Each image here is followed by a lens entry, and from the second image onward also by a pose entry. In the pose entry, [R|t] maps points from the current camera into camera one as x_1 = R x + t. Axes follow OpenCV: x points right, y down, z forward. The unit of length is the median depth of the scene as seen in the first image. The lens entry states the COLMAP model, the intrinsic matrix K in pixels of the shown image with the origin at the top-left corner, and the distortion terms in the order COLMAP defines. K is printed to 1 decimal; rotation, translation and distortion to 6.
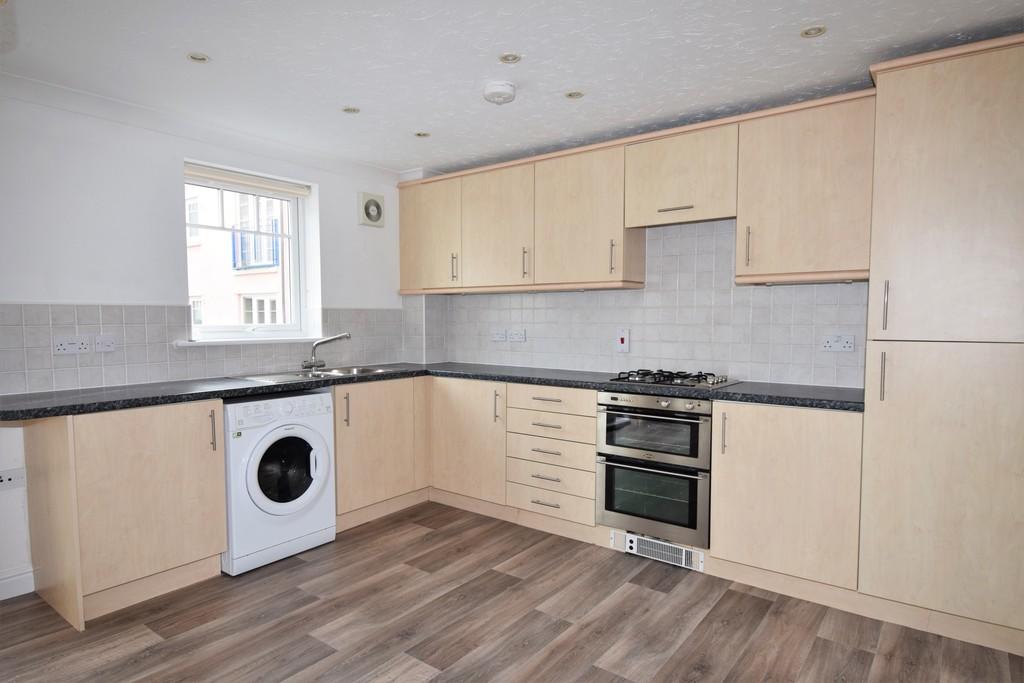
lens RADIAL K [[598.0, 0, 515.0], [0, 598.0, 346.8], [0, 0, 1]] dist [-0.002972, -0.000086]
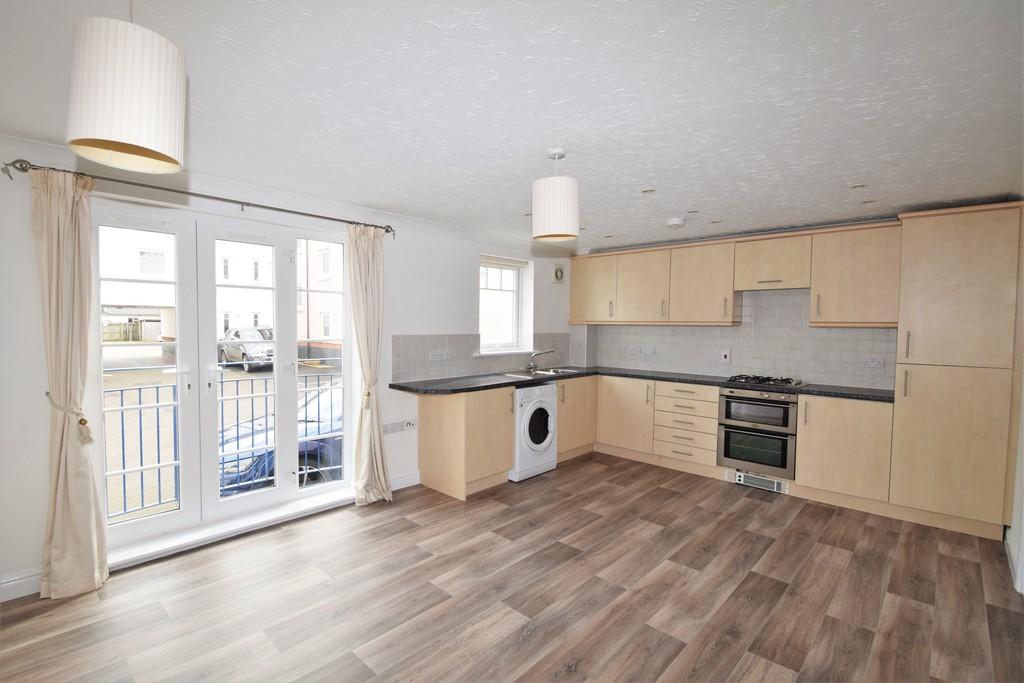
lens RADIAL K [[454.0, 0, 504.1], [0, 454.0, 339.9], [0, 0, 1]] dist [-0.024224, -0.002698]
pose [[0.988795, 0.012211, -0.148779, -0.280970], [-0.015193, 0.999706, -0.018922, -0.027842], [0.148504, 0.020970, 0.988689, -0.370763]]
